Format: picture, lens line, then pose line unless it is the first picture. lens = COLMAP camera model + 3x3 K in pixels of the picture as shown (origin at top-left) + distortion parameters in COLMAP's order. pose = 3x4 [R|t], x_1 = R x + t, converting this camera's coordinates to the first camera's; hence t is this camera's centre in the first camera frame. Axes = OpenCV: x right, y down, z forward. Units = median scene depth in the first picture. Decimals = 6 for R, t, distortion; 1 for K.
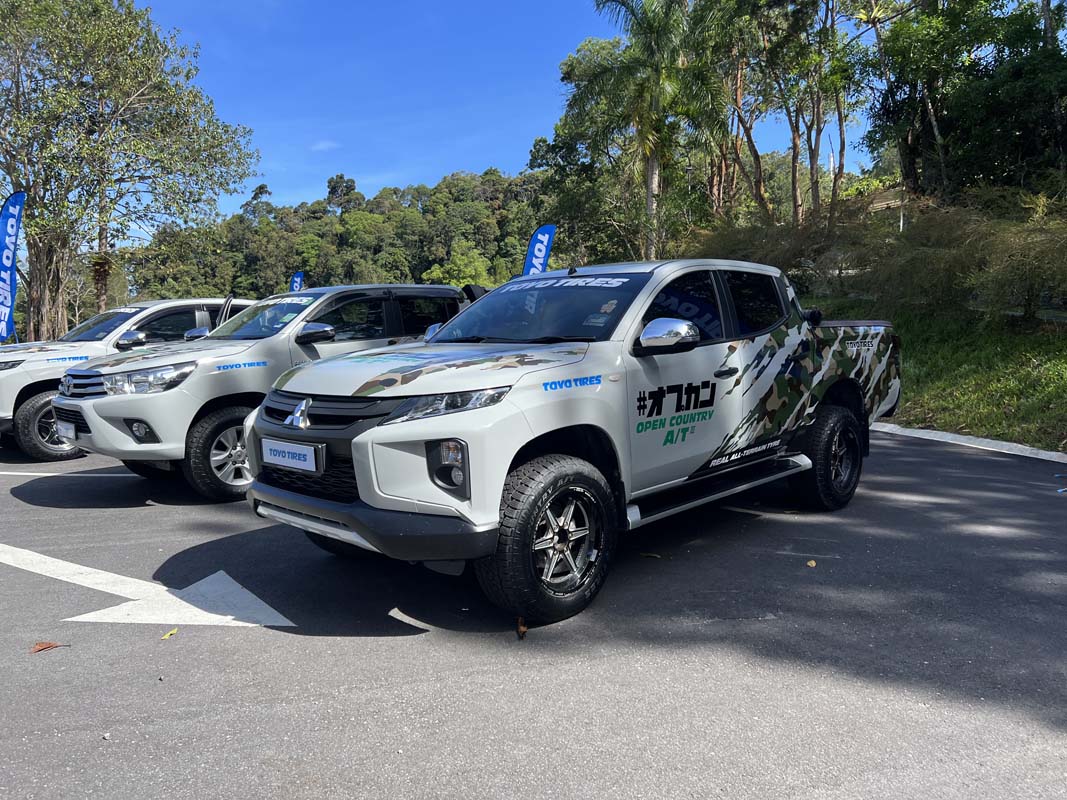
lens RADIAL K [[794.1, 0, 534.1], [0, 794.1, 399.8], [0, 0, 1]] dist [0.010317, 0.001724]
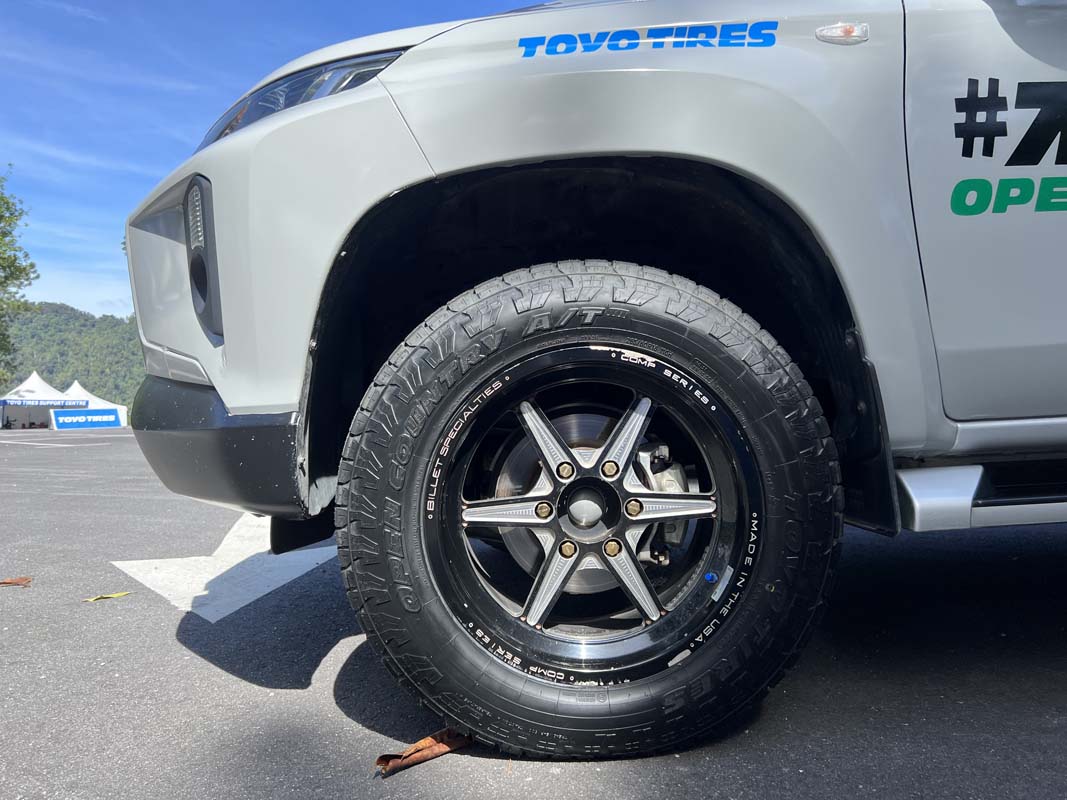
lens RADIAL K [[794.1, 0, 532.8], [0, 794.1, 400.5], [0, 0, 1]] dist [0.010317, 0.001724]
pose [[0.723920, 0.003470, -0.689875, 0.232259], [-0.045183, 0.998079, -0.042392, 0.137585], [0.688402, 0.061860, 0.722686, 0.706202]]
